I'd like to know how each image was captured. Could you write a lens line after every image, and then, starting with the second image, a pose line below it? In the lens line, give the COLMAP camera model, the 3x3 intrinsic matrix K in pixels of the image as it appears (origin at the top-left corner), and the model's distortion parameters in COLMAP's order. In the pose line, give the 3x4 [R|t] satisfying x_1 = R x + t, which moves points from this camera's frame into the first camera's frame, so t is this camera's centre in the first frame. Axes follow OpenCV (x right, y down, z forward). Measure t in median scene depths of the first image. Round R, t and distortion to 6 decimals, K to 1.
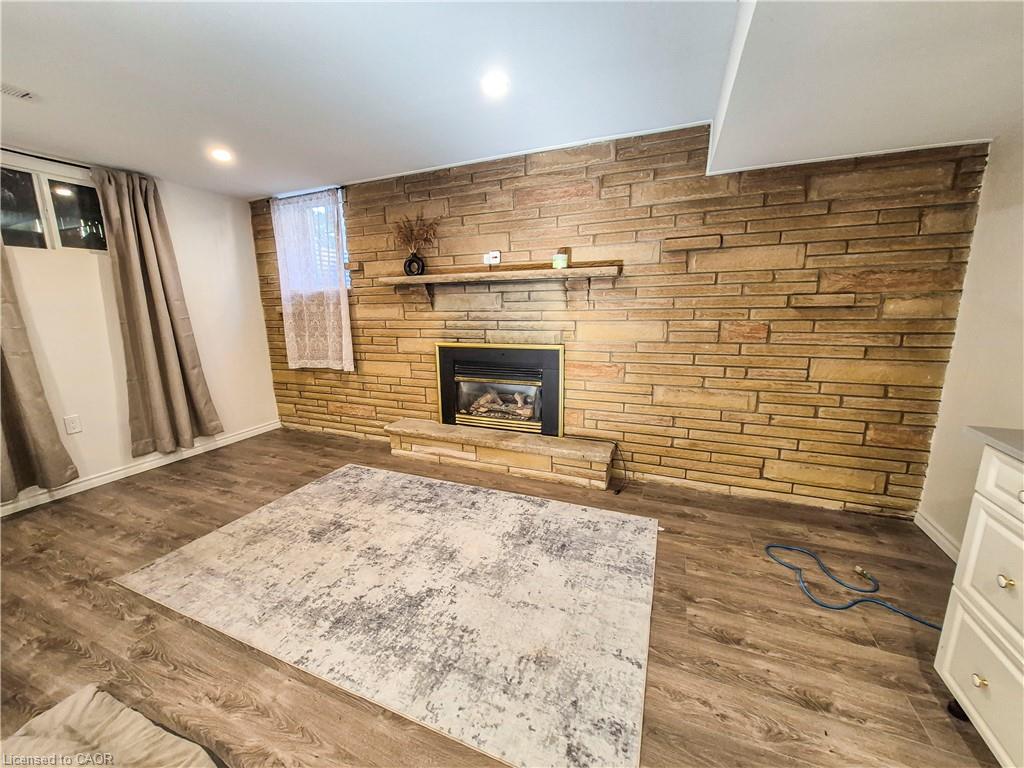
lens RADIAL K [[400.1, 0, 501.5], [0, 400.1, 380.3], [0, 0, 1]] dist [0.003845, -0.002310]
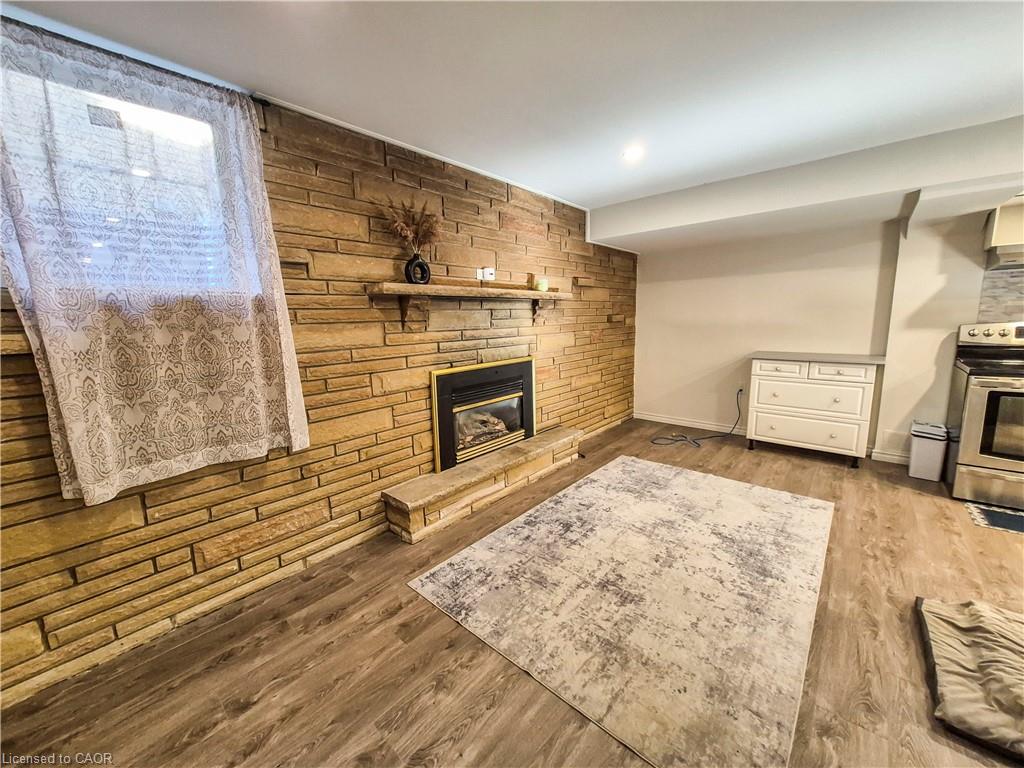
lens RADIAL K [[400.1, 0, 501.5], [0, 400.1, 380.3], [0, 0, 1]] dist [0.003845, -0.002310]
pose [[0.325533, -0.138062, 0.935397, -0.956834], [0.197743, 0.977347, 0.075436, -0.122278], [-0.924622, 0.160411, 0.345460, 0.679774]]
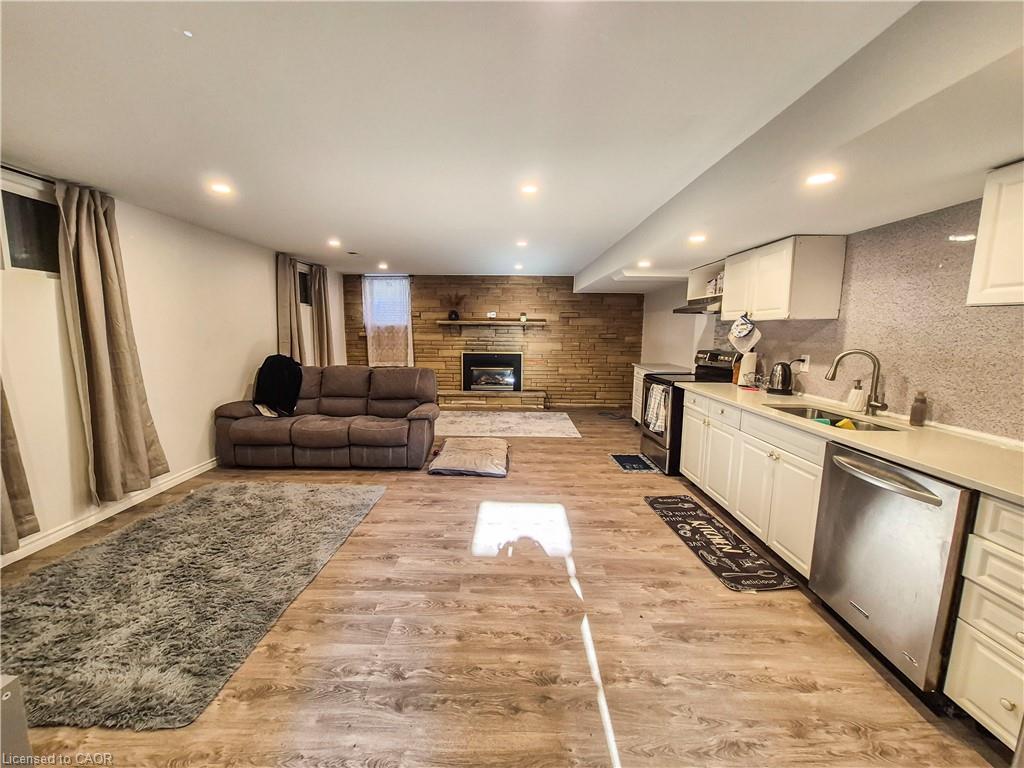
lens RADIAL K [[400.1, 0, 501.5], [0, 400.1, 380.3], [0, 0, 1]] dist [0.003845, -0.002310]
pose [[0.927346, -0.023069, 0.373493, -0.856833], [0.046564, 0.997454, -0.054004, 0.203963], [-0.371296, 0.067471, 0.926060, -1.161262]]
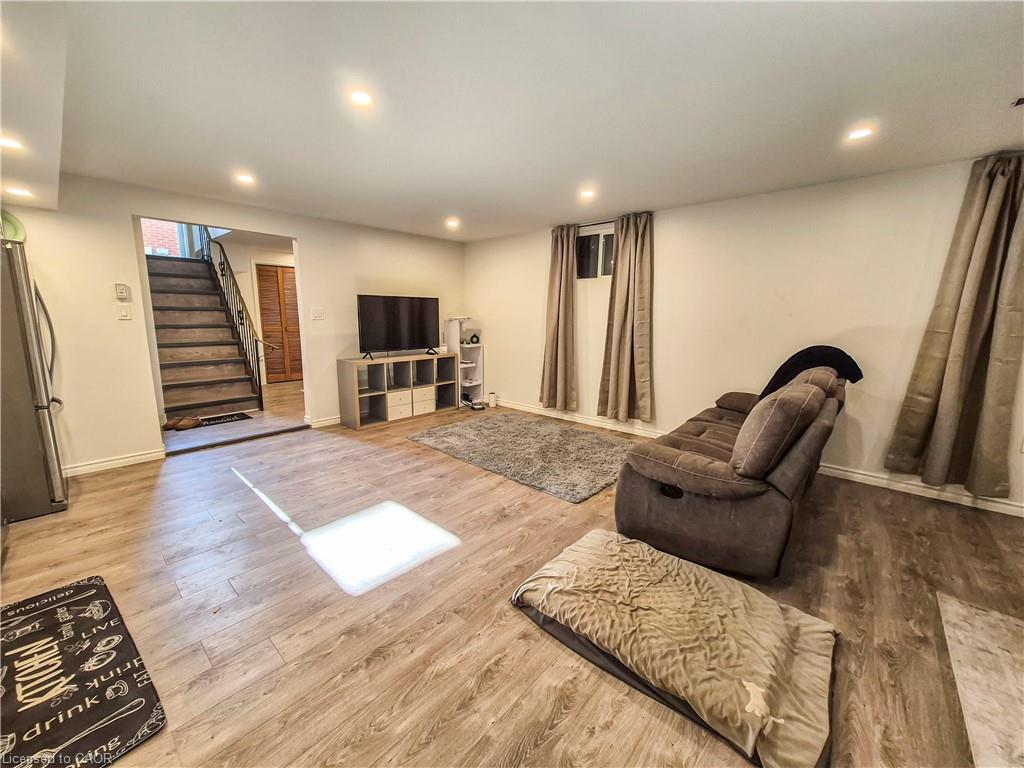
lens RADIAL K [[400.1, 0, 501.5], [0, 400.1, 380.3], [0, 0, 1]] dist [0.003845, -0.002310]
pose [[-0.329216, 0.167969, -0.929195, 0.135506], [-0.183278, 0.953970, 0.237383, -0.022076], [0.926297, 0.248452, -0.283278, 0.103842]]
